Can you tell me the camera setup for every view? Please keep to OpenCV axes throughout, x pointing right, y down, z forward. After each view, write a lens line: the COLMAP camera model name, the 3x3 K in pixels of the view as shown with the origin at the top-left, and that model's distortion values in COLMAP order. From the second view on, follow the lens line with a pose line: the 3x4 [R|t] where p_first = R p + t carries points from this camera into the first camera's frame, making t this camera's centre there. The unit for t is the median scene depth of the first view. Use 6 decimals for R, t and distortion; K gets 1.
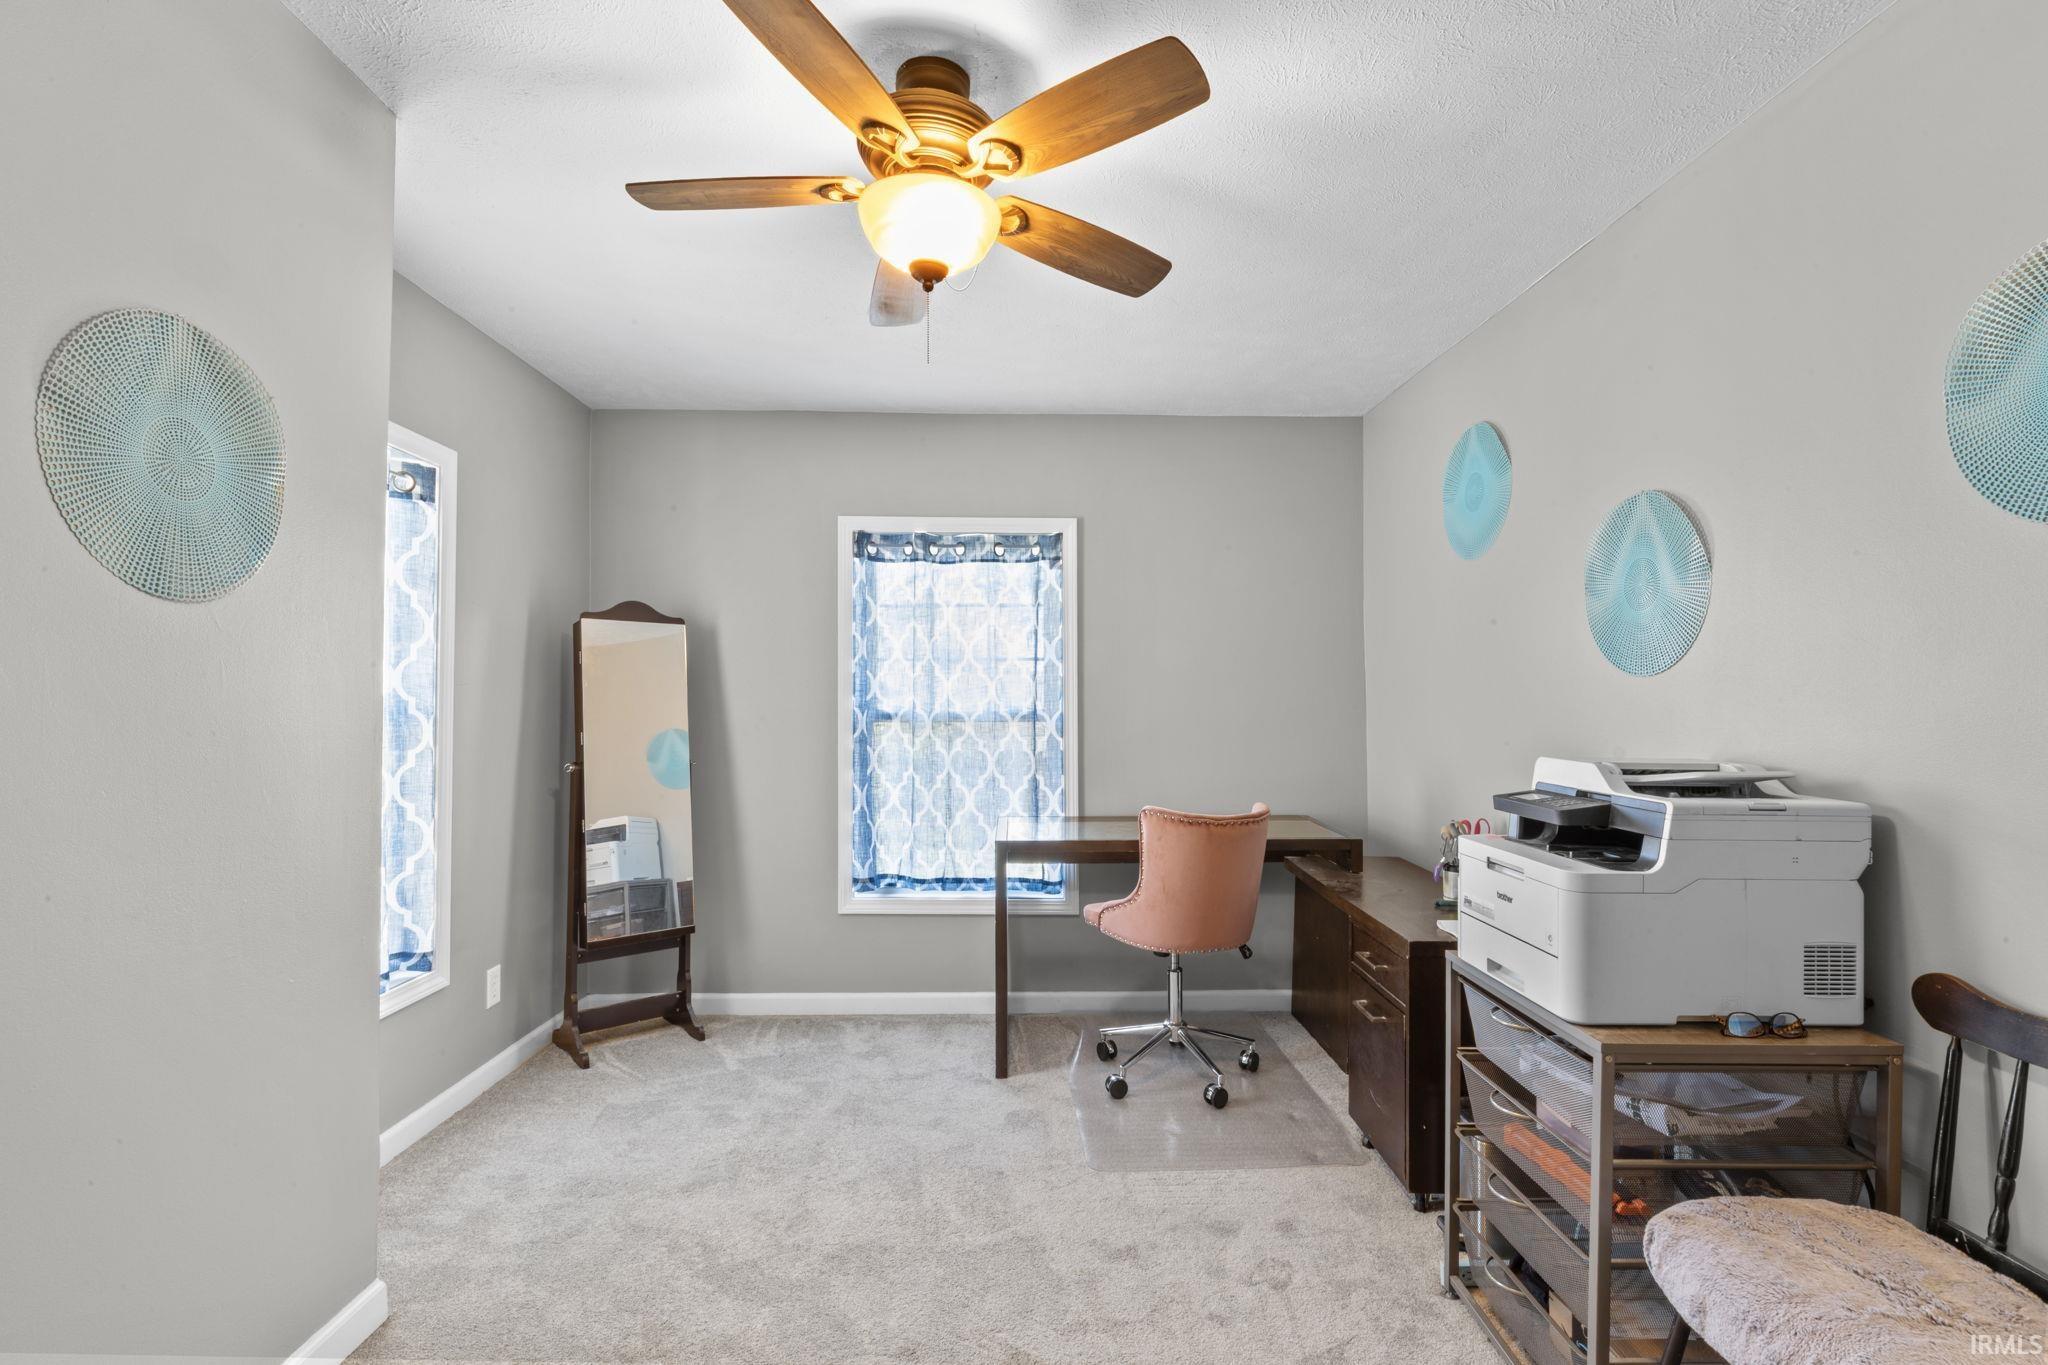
lens RADIAL K [[931.7, 0, 1018.3], [0, 931.7, 694.6], [0, 0, 1]] dist [0.008142, -0.000186]
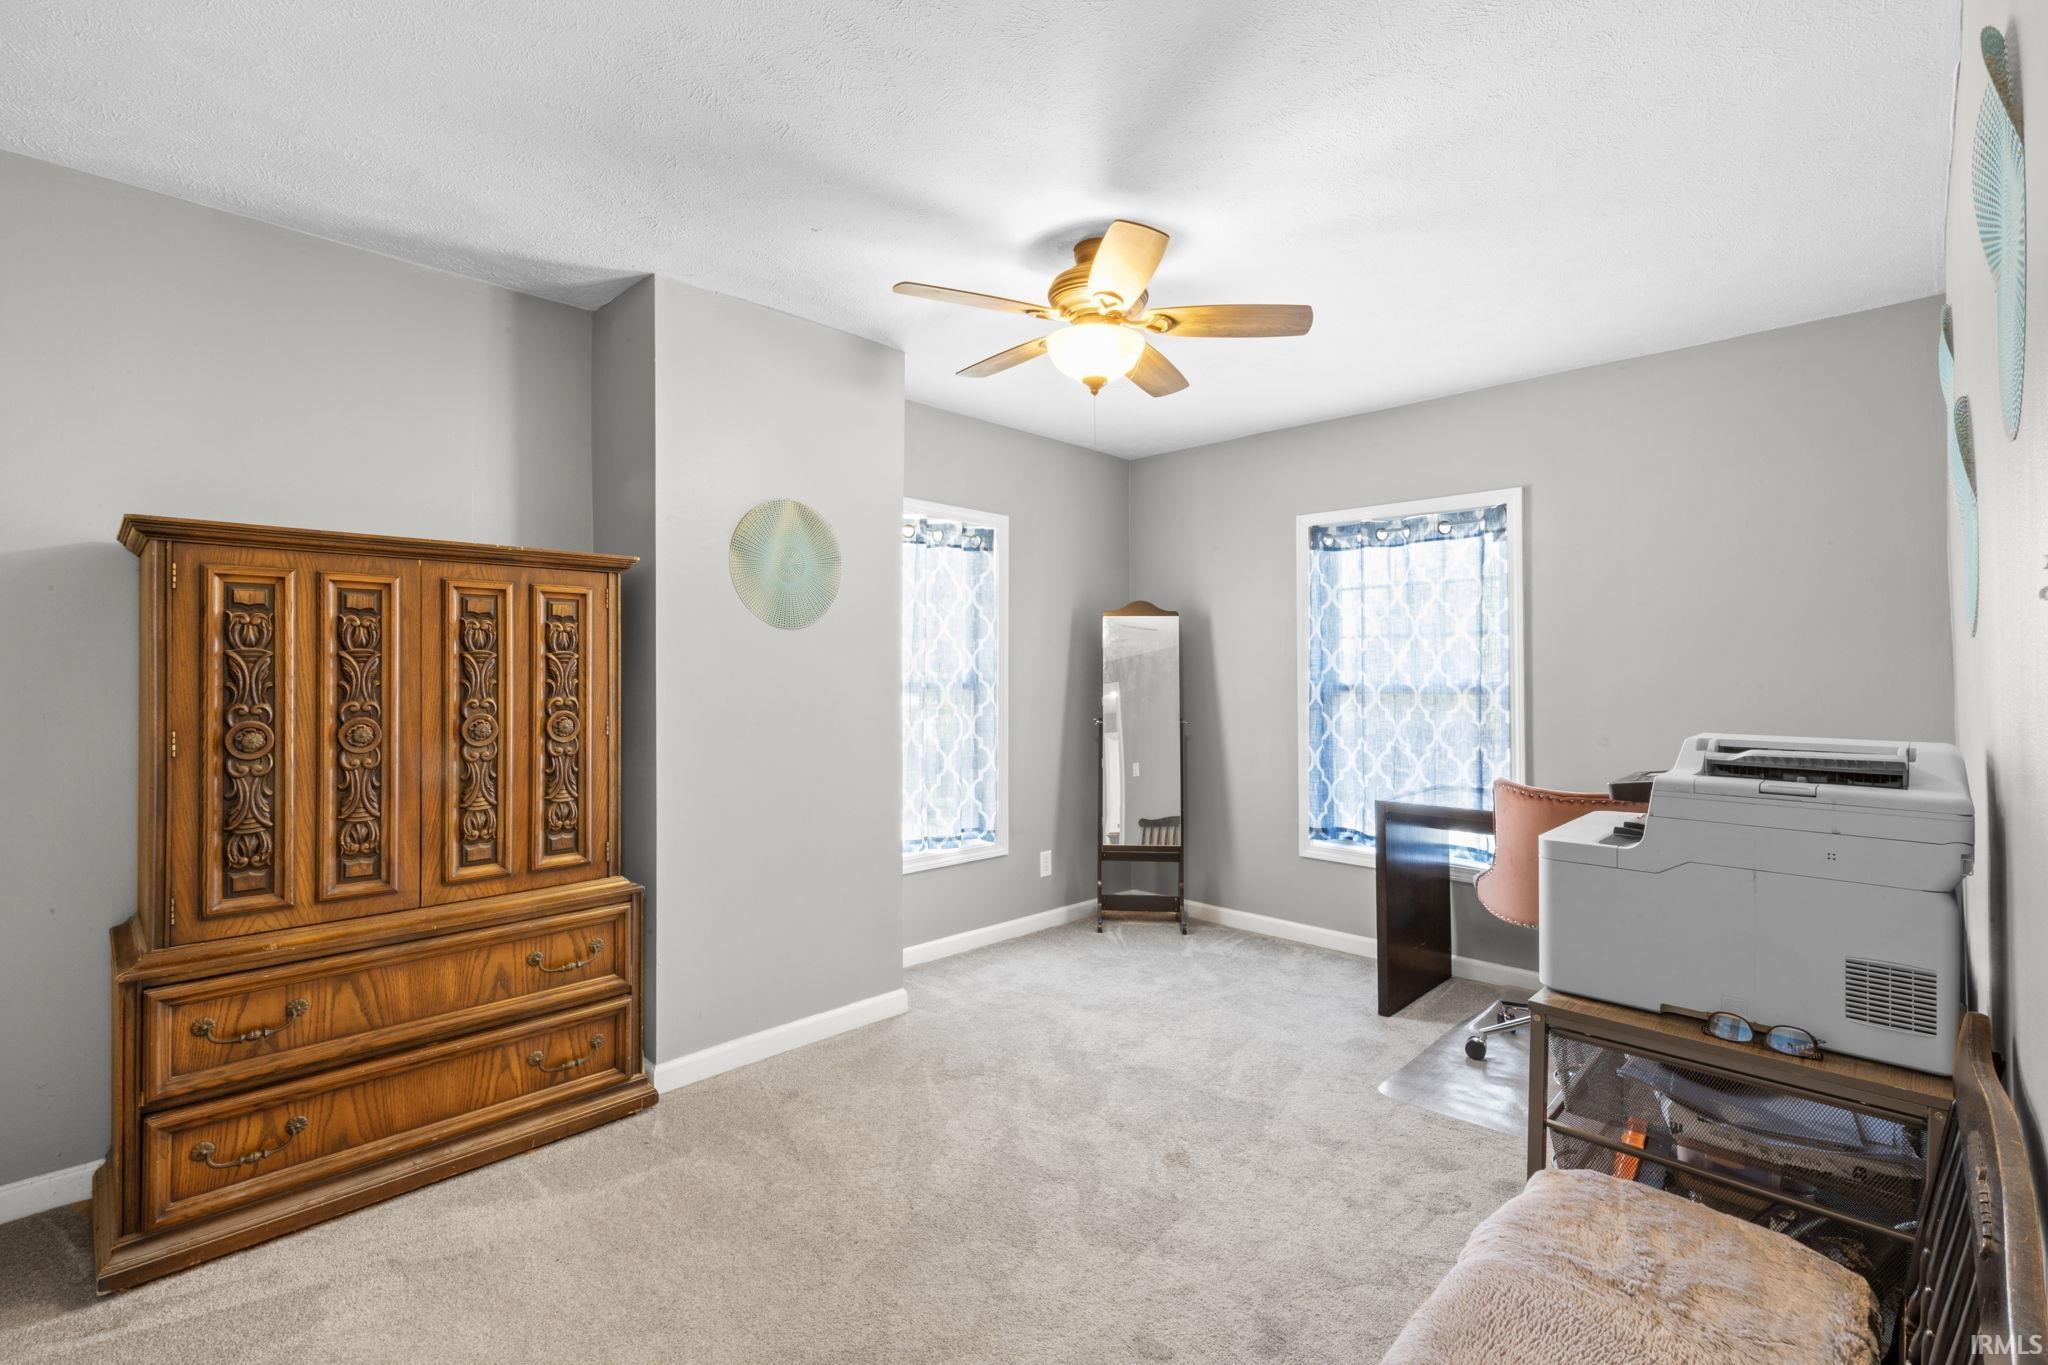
lens RADIAL K [[893.0, 0, 1027.2], [0, 893.0, 677.9], [0, 0, 1]] dist [0.002524, -0.000079]
pose [[0.711314, 0.000288, -0.702874, 0.362808], [0.006480, 0.999955, 0.006968, 0.001577], [0.702844, -0.009512, 0.711280, -0.036228]]
